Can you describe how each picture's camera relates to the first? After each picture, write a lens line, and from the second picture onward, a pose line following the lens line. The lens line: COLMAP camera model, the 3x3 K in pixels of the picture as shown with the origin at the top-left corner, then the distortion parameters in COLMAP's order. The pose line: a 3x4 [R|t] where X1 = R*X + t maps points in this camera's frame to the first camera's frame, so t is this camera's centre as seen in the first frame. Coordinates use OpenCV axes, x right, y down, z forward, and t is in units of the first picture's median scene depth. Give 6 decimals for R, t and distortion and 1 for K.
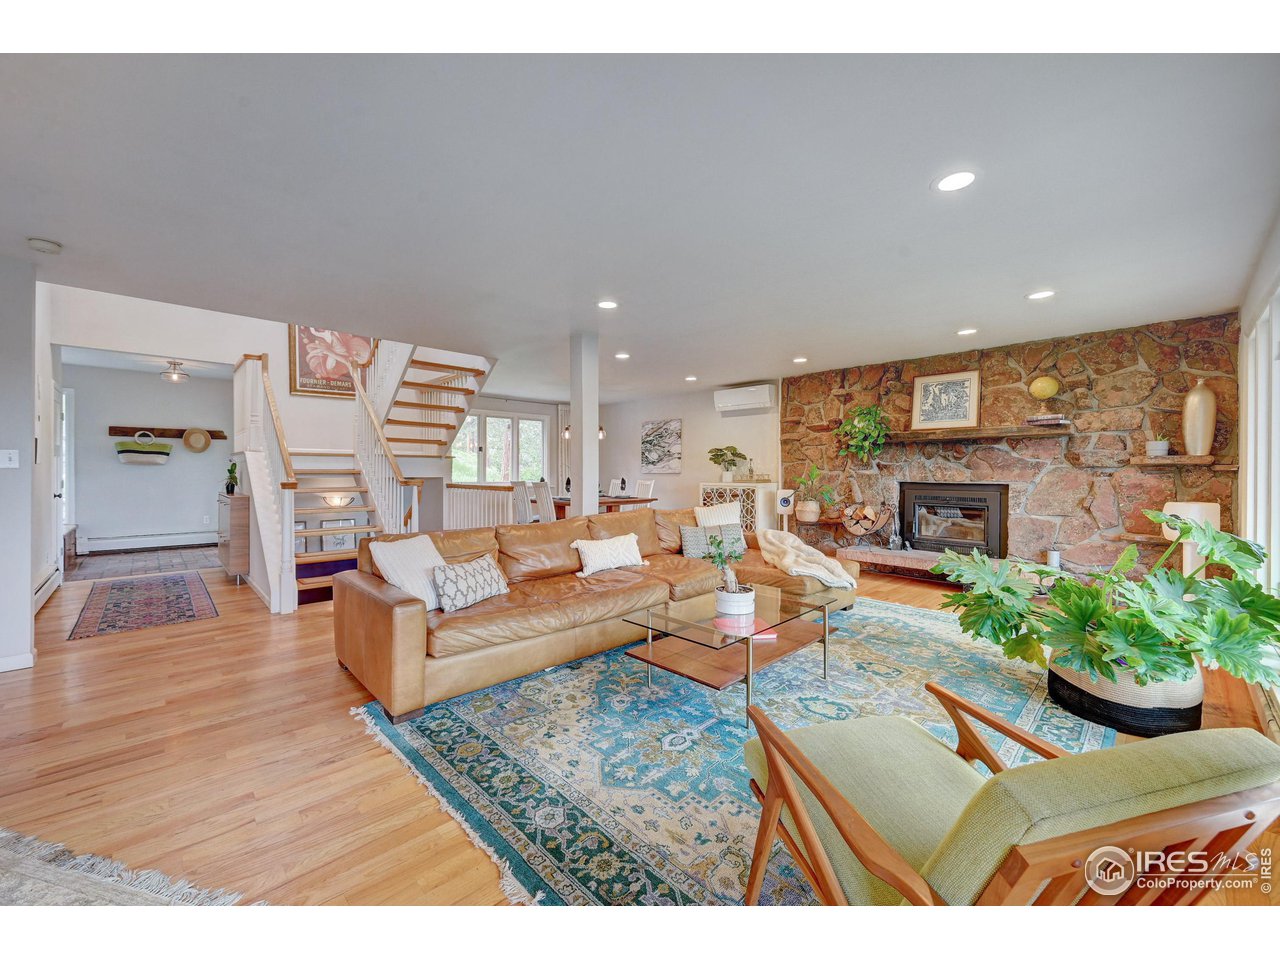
lens RADIAL K [[524.7, 0, 640.0], [0, 524.7, 480.0], [0, 0, 1]] dist [0.001731, 0.000615]
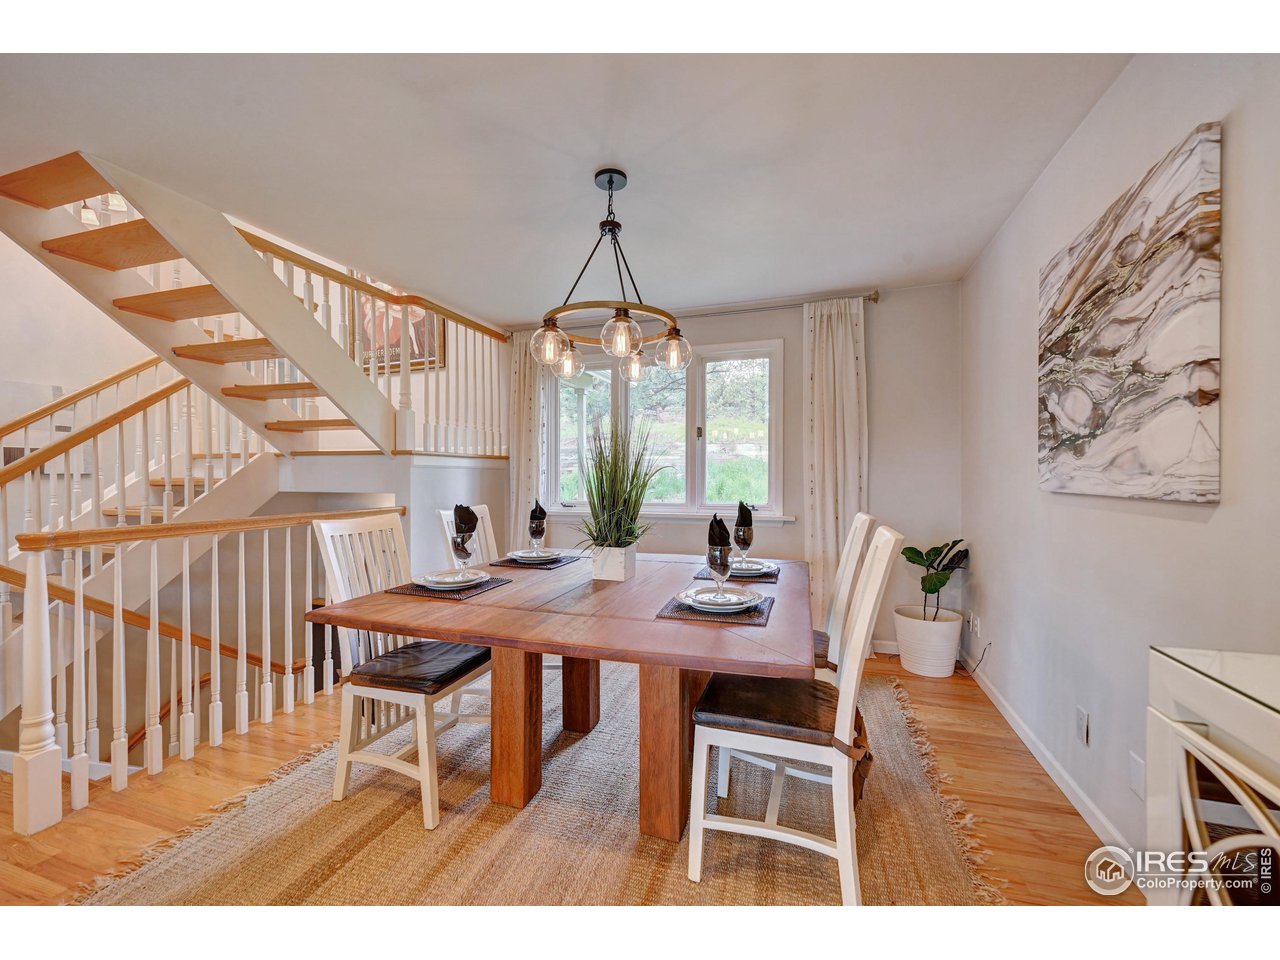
lens RADIAL K [[524.7, 0, 640.0], [0, 524.7, 480.0], [0, 0, 1]] dist [0.001731, 0.000615]
pose [[0.477630, 0.003739, -0.878553, 0.125556], [-0.011480, 0.999932, -0.001986, -0.016303], [0.878486, 0.011034, 0.477641, 0.773586]]
